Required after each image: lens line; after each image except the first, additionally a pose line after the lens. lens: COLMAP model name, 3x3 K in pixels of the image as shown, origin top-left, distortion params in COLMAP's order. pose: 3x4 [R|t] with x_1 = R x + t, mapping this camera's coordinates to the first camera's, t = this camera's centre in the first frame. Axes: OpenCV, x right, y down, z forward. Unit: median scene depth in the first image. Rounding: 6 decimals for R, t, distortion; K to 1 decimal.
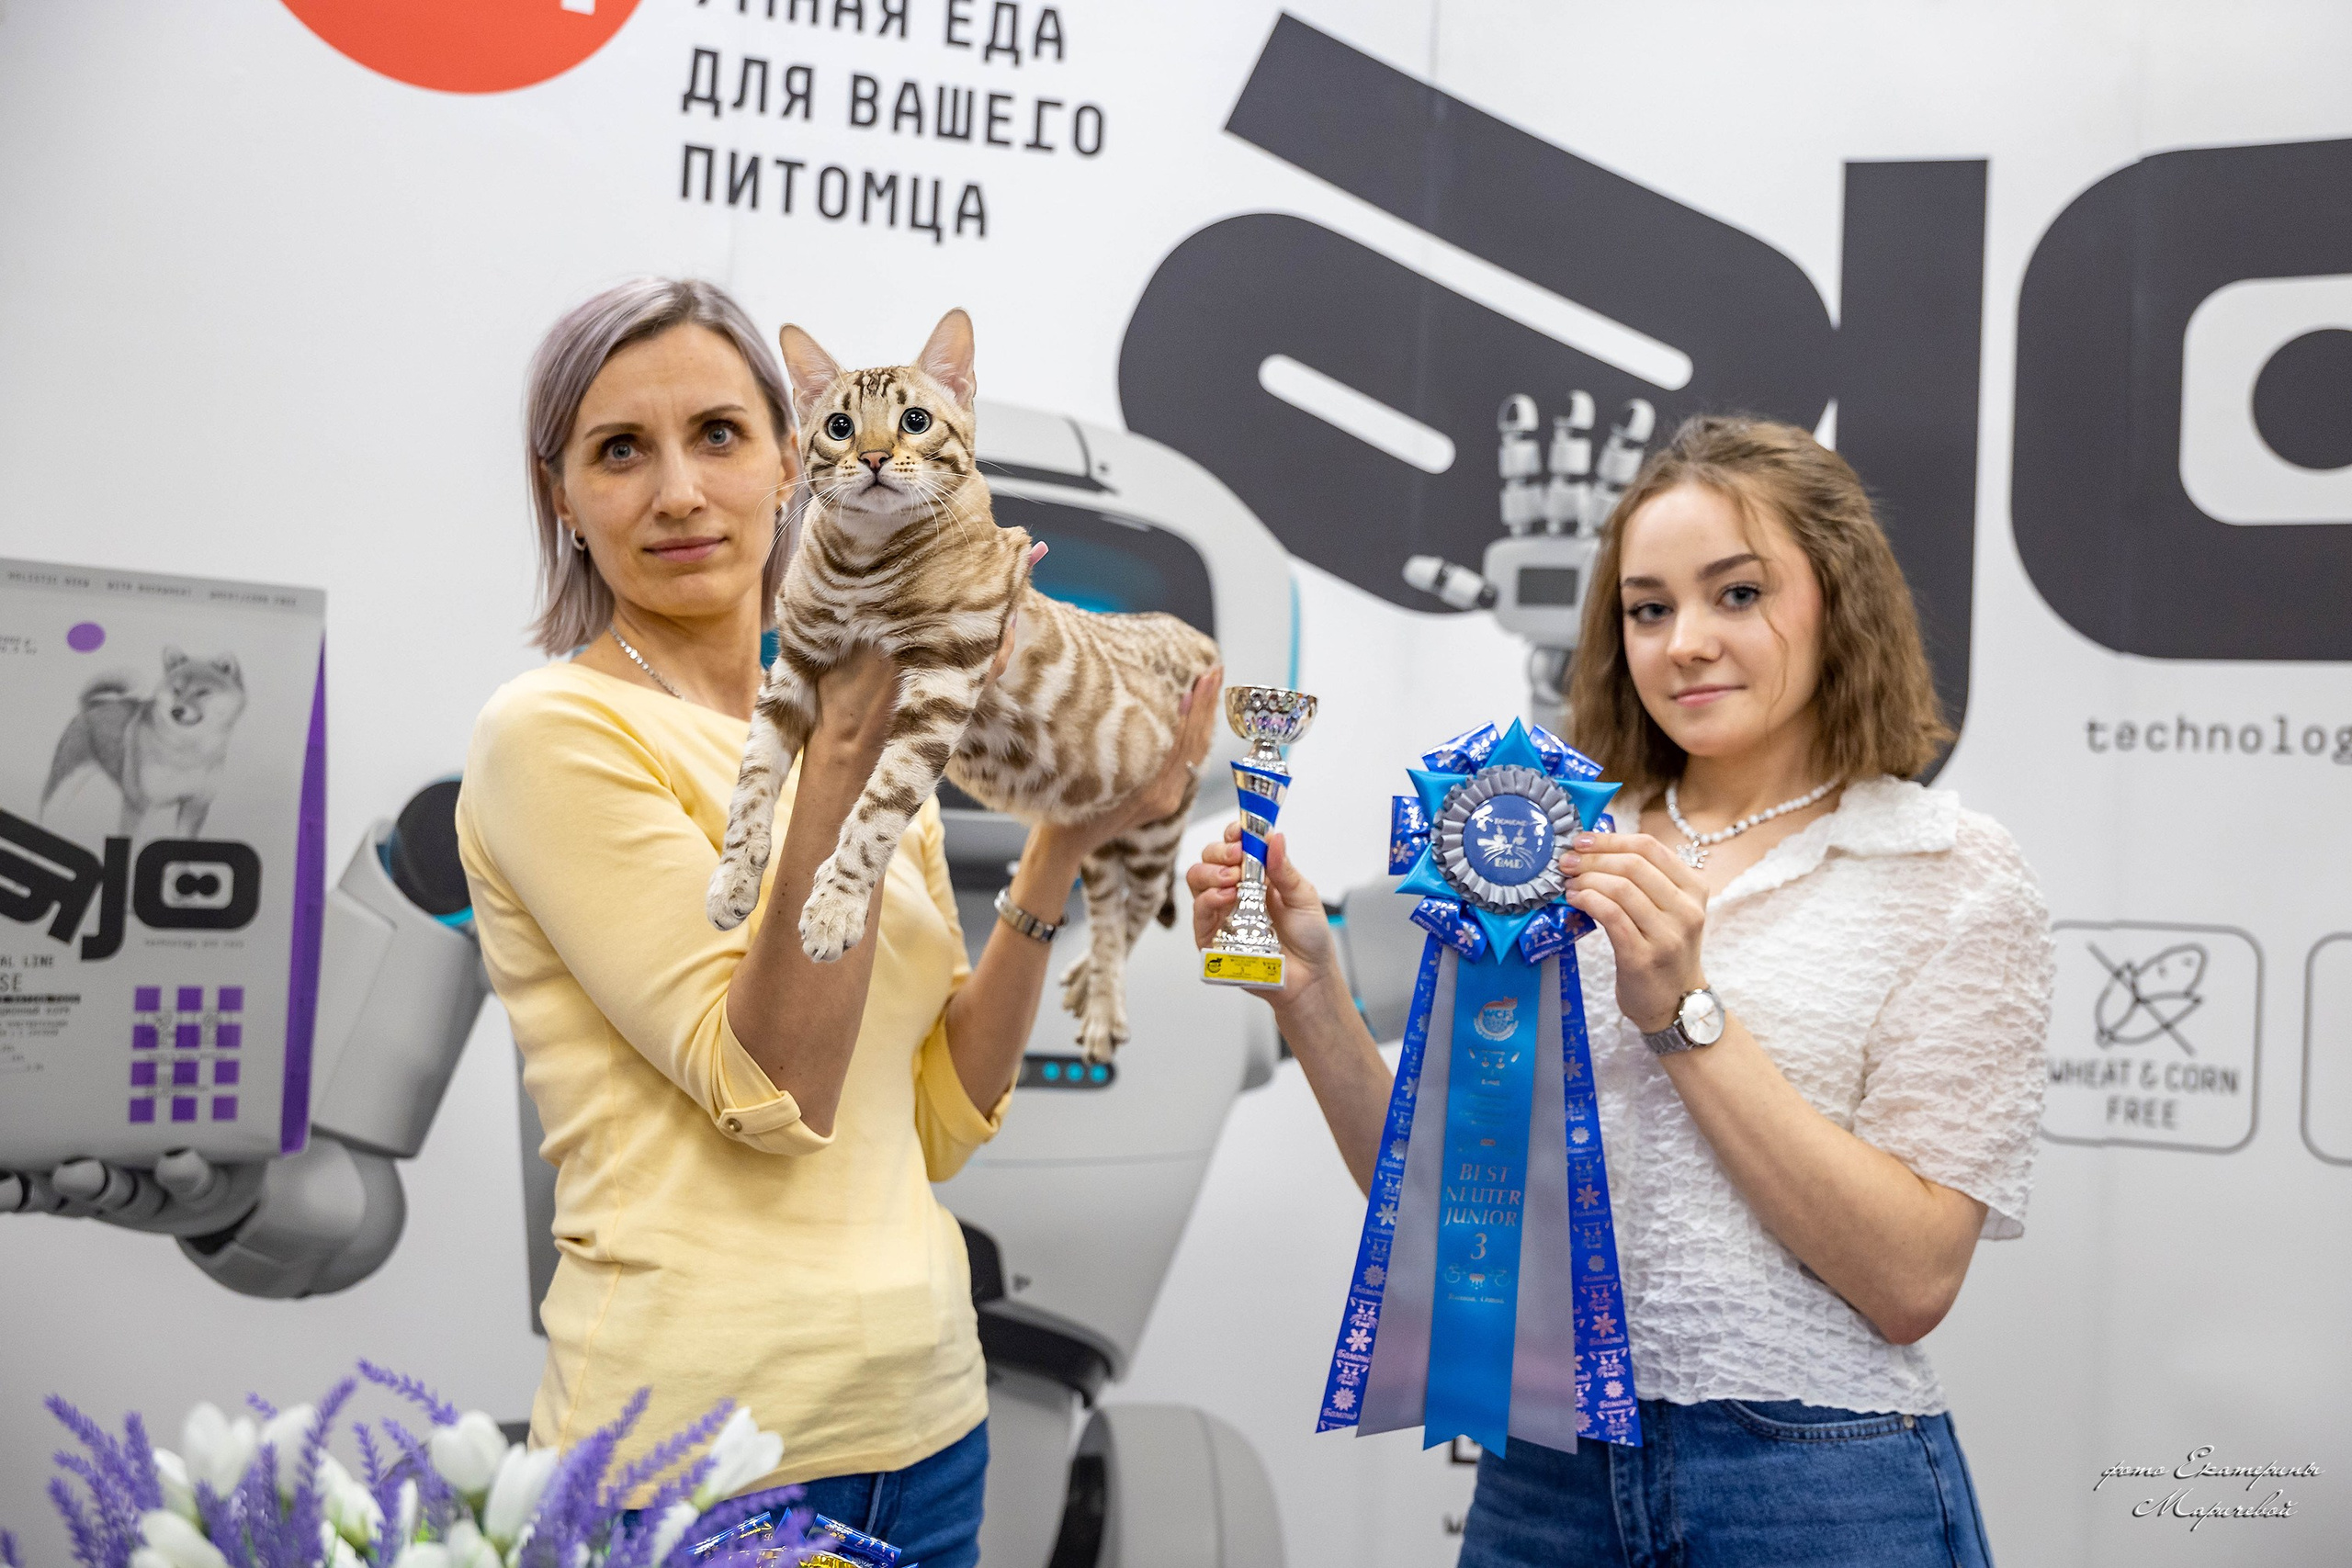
lens RADIAL K [[2827.0, 0, 1231.2], [0, 2827.0, 755.1], [0, 0, 1]] dist [-0.038256, 0.129327]
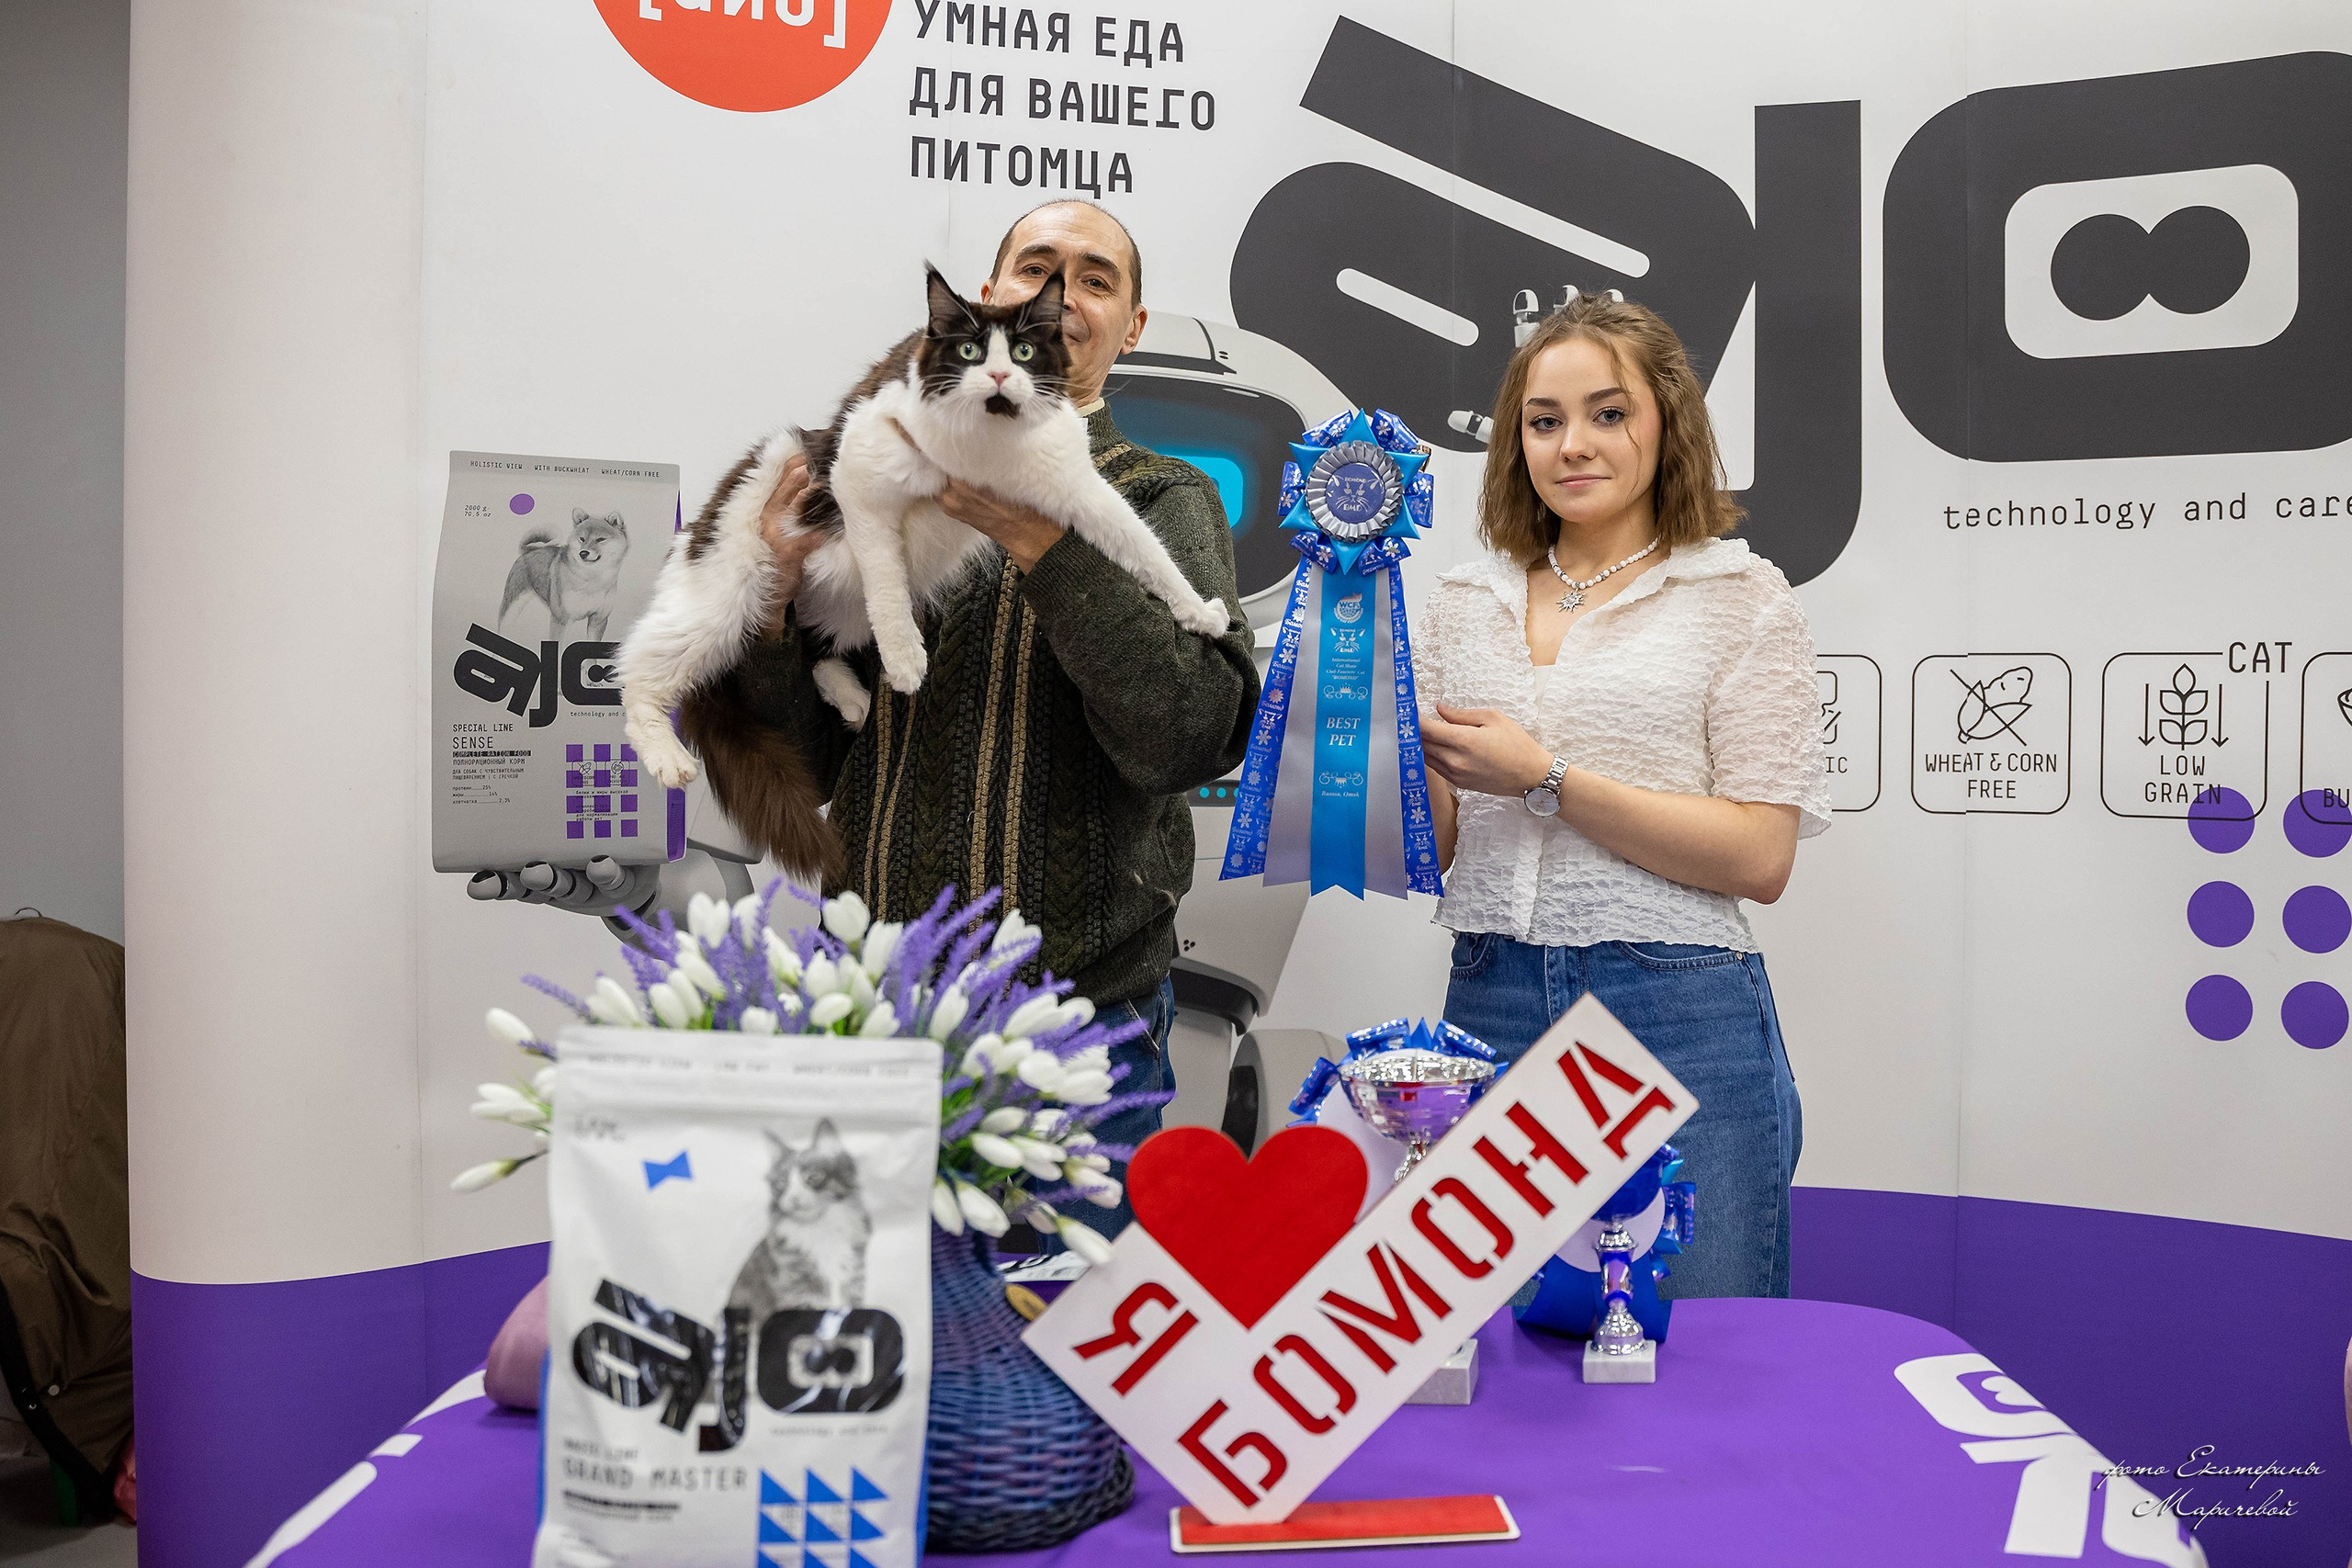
lens RADIAL K [[2335.0, 0, 1278.0], [0, 2335.0, 716.8], [0, 0, 1]] dist [-0.124273, 0.019982]
pose [[0.998305, -0.040494, -0.041797, 0.022287], [0.042213, 0.998263, 0.041095, 0.030085], [0.040060, -0.042790, 0.998281, -0.144106]]
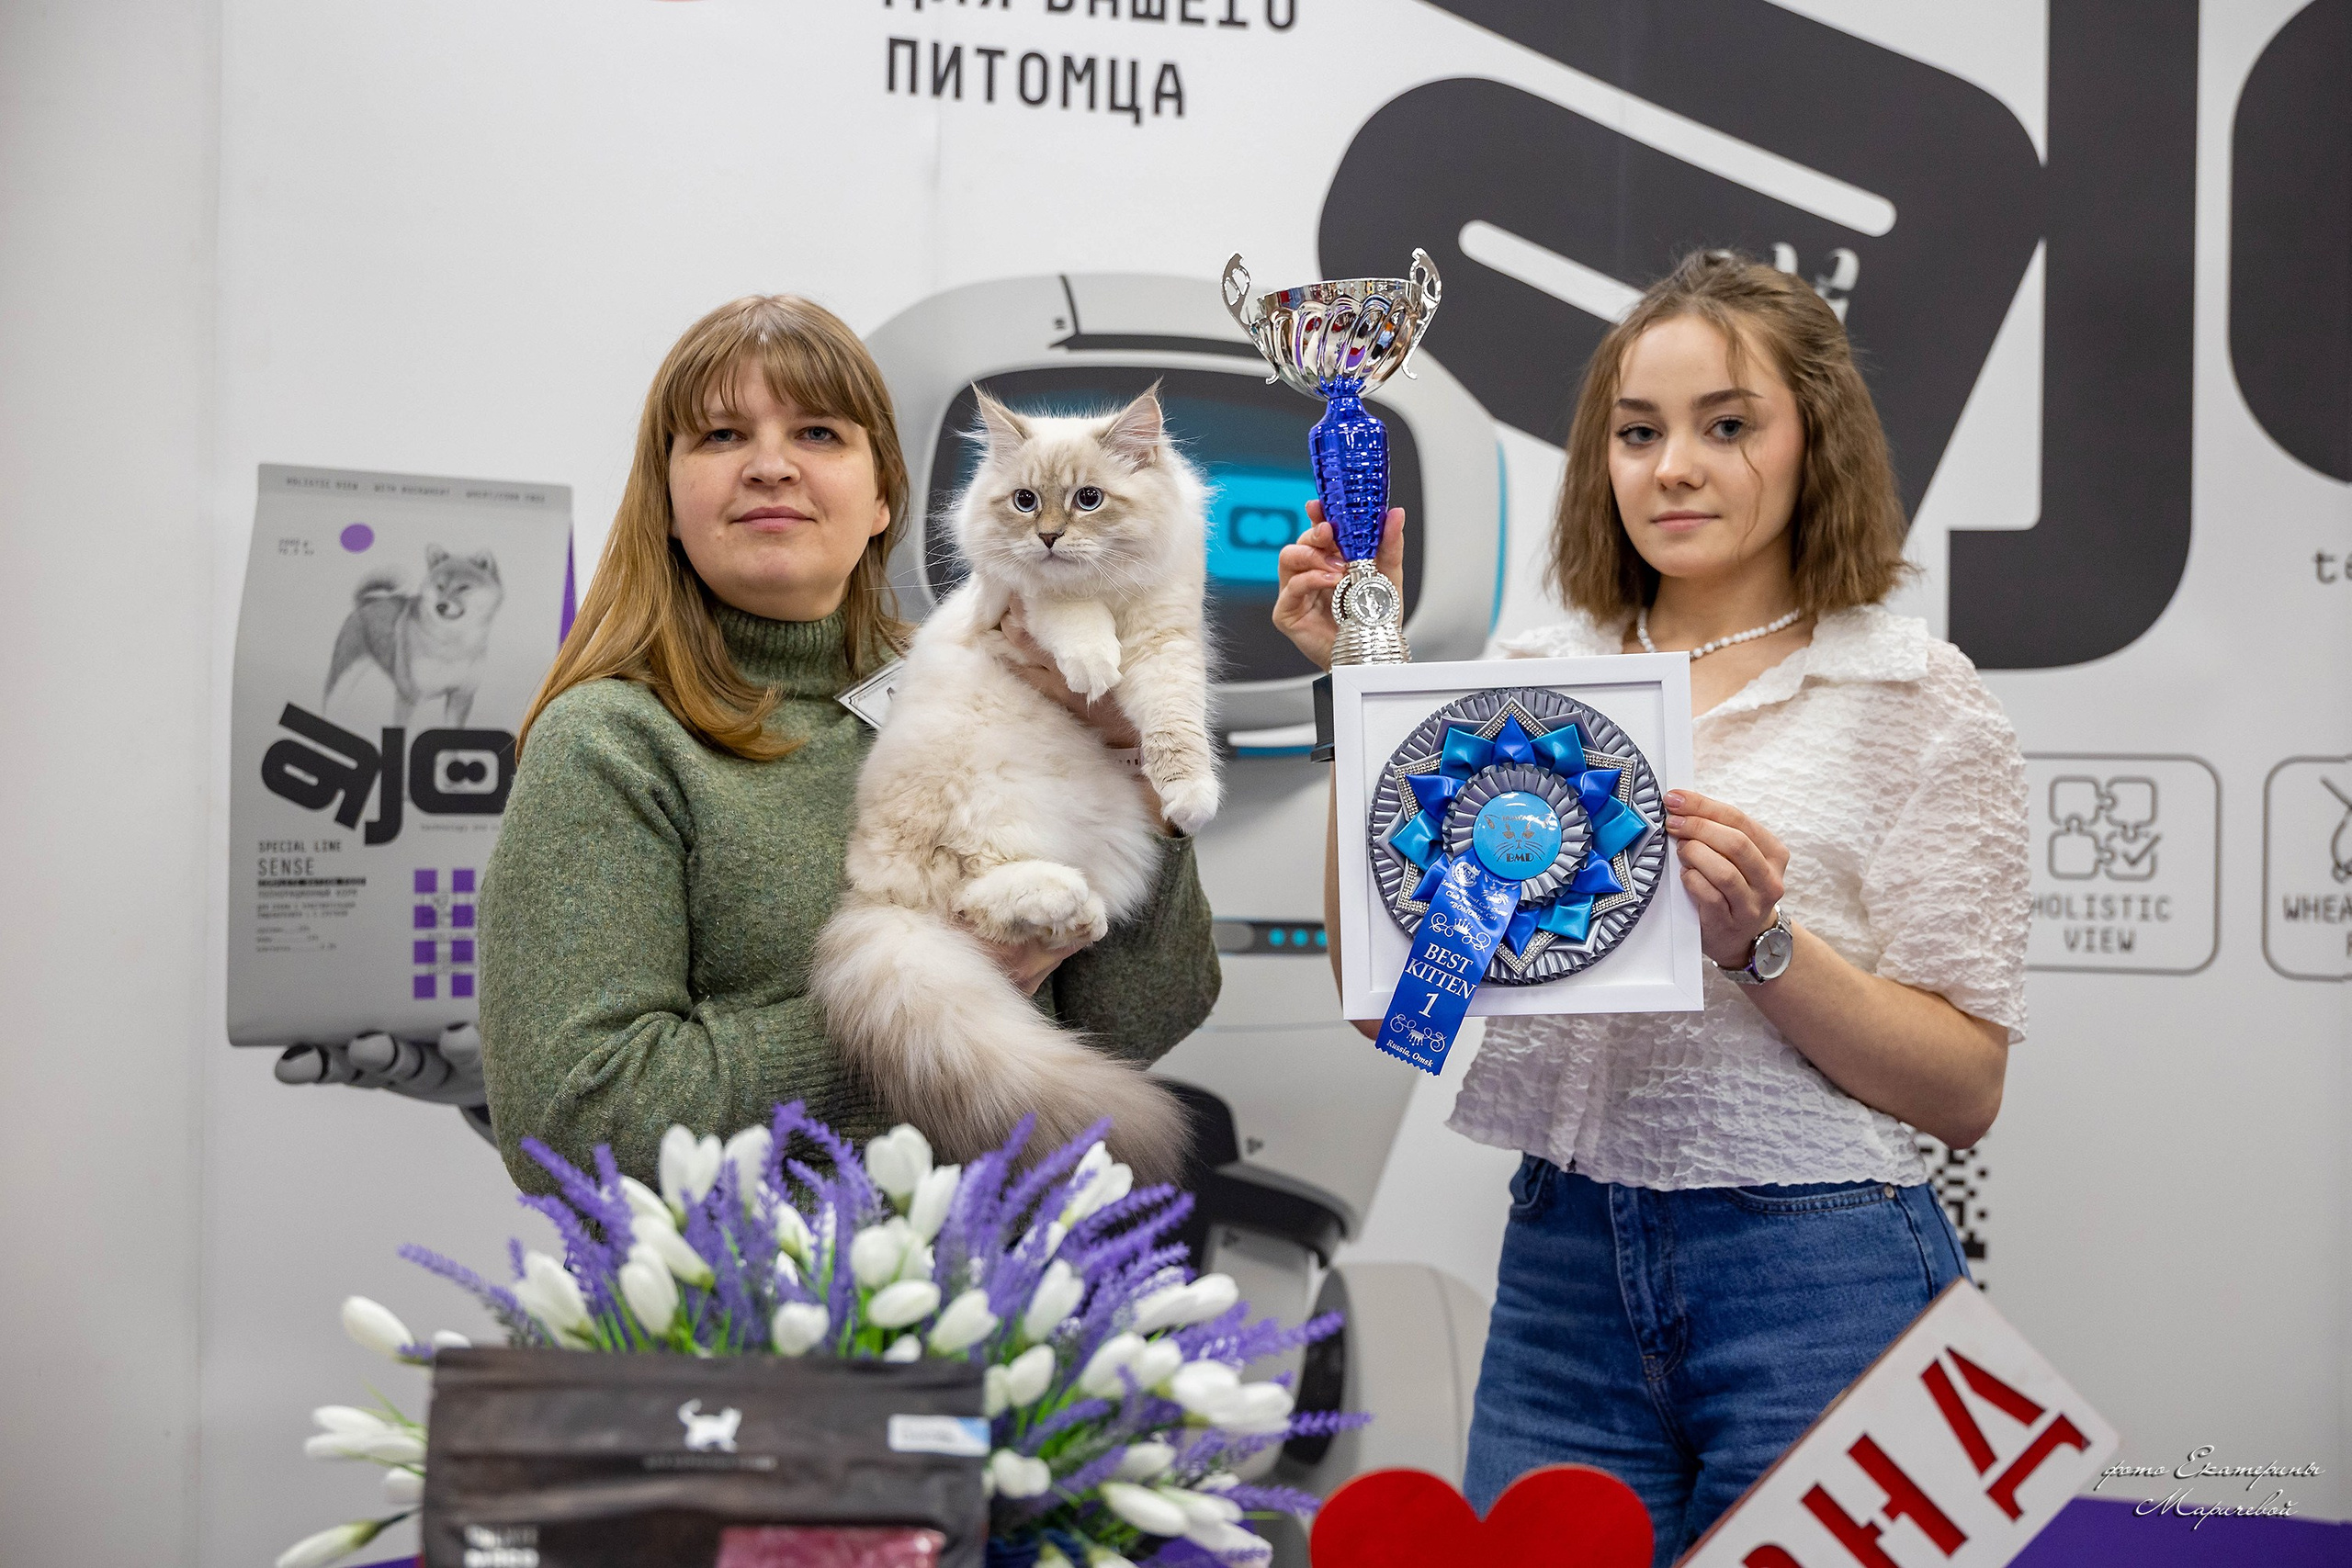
lens RADIAL K [[3069.3, 0, 1175.2], [0, 3069.3, 755.2], [0, 0, 1]] dist [0.008492, 0.076364]
pose [[0.996928, -0.033446, -0.070817, -0.020268], [0.035212, 0.999095, 0.023845, 0.019310], [0.069955, -0.026265, 0.997204, -0.105009]]
